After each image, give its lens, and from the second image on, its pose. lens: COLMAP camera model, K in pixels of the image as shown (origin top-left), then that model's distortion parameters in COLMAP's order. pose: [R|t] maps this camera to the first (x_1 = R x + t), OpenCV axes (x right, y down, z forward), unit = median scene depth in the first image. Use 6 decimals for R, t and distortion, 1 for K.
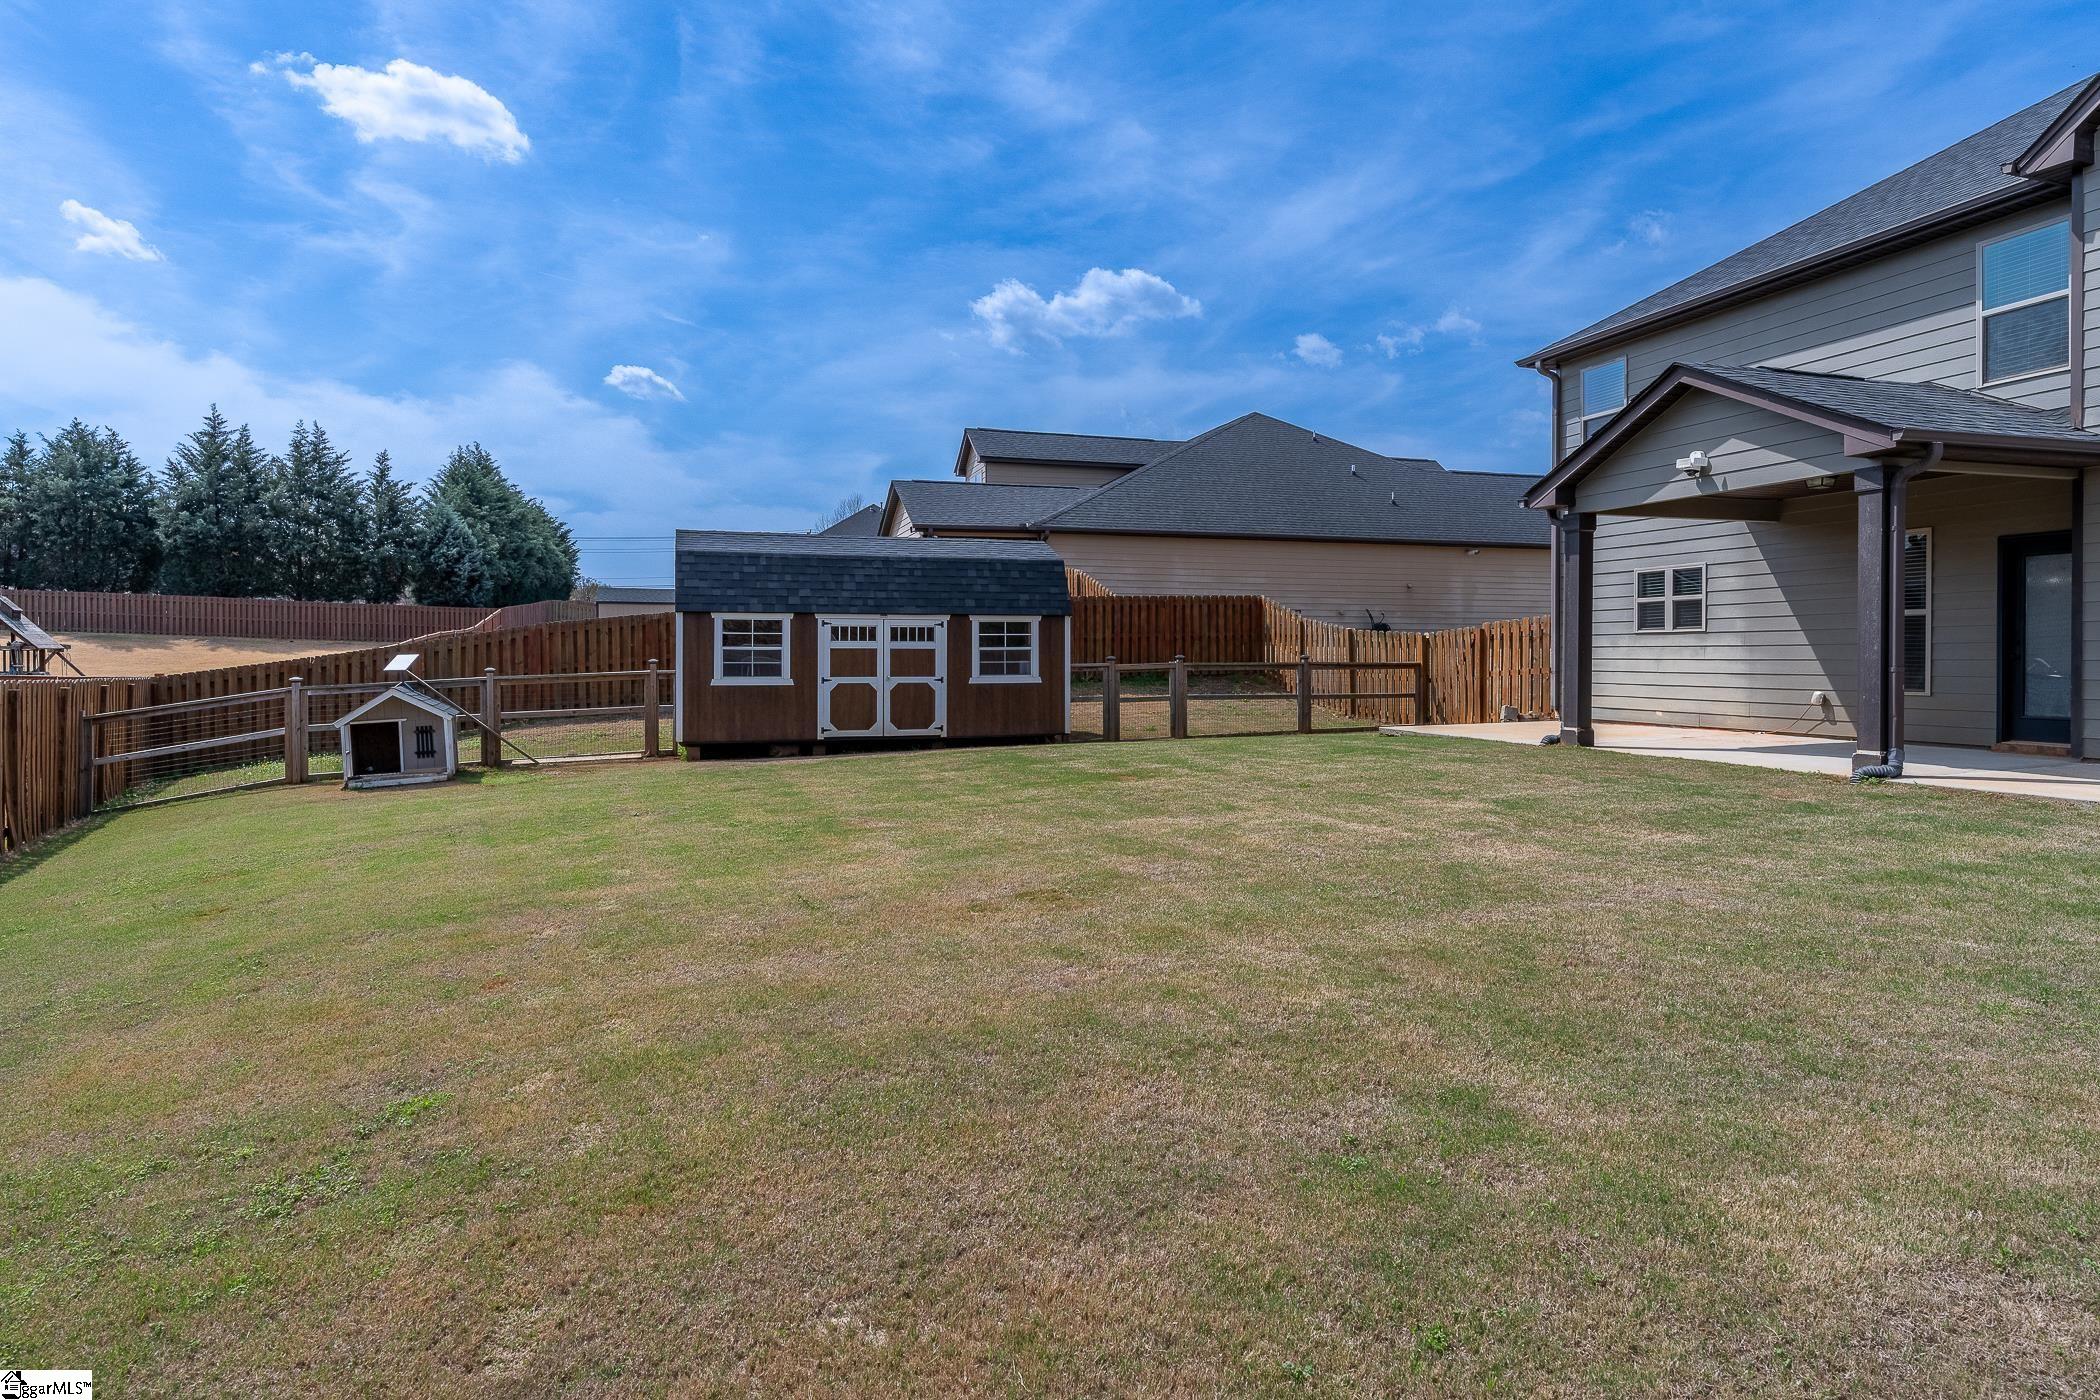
lens RADIAL K [[1169.6, 0, 1048.3], [0, 1169.6, 665.5], [0, 0, 1]] dist [0.003969, -0.010179]
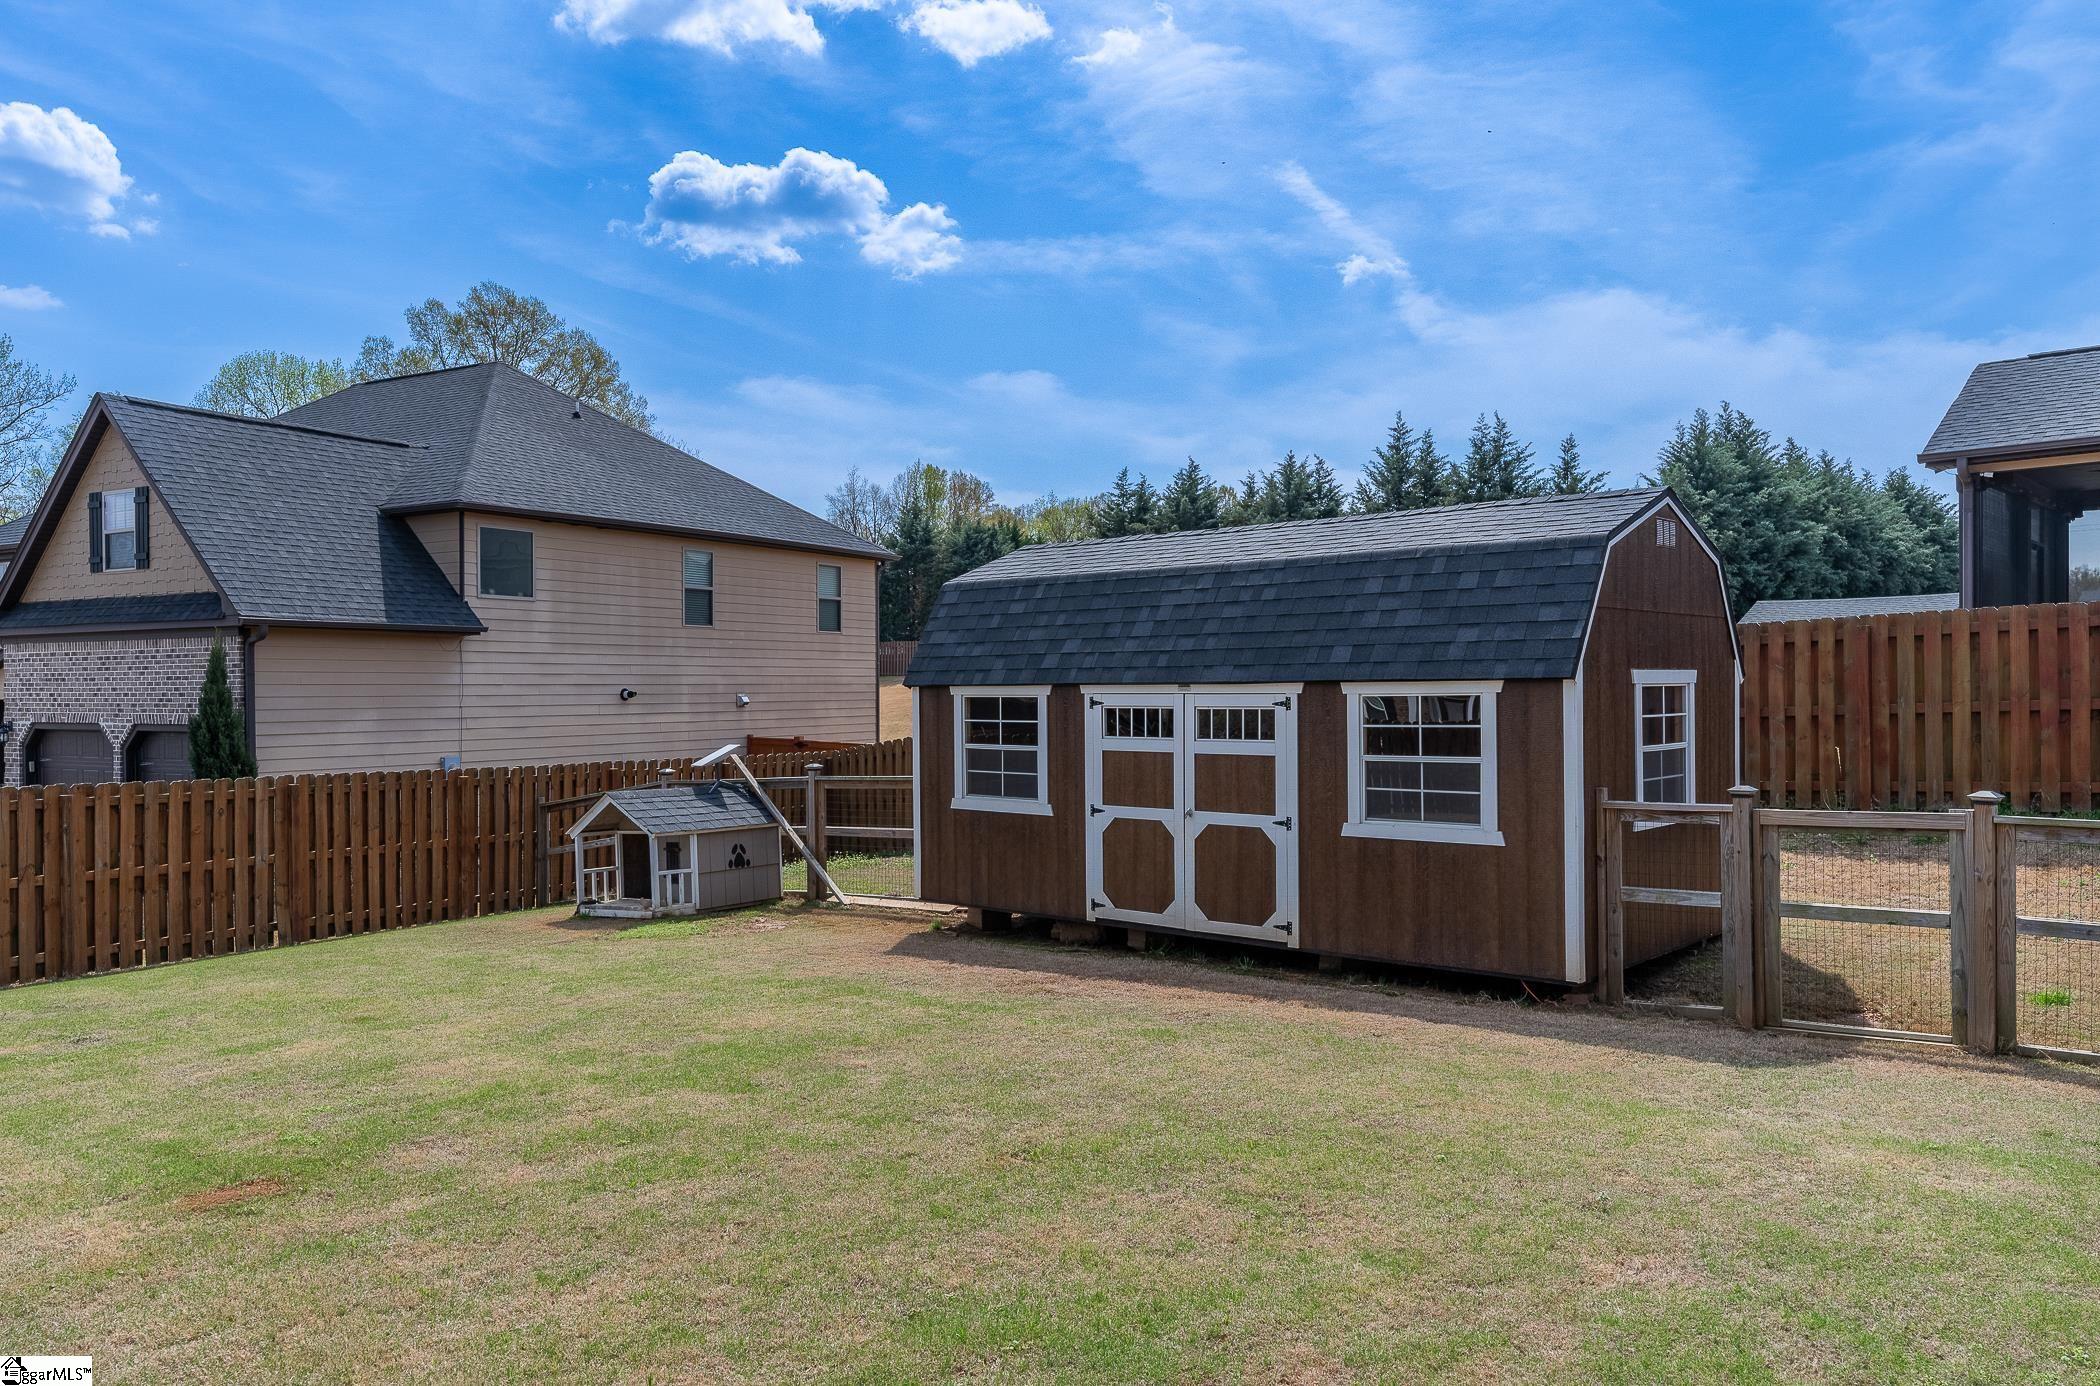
lens RADIAL K [[1530.2, 0, 1050.0], [0, 1530.2, 693.0], [0, 0, 1]] dist [0.000025, 0.000514]
pose [[0.477379, -0.001047, -0.878697, 0.398340], [-0.001531, 0.999997, -0.002023, -0.038174], [0.878696, 0.002312, 0.477376, 0.635649]]
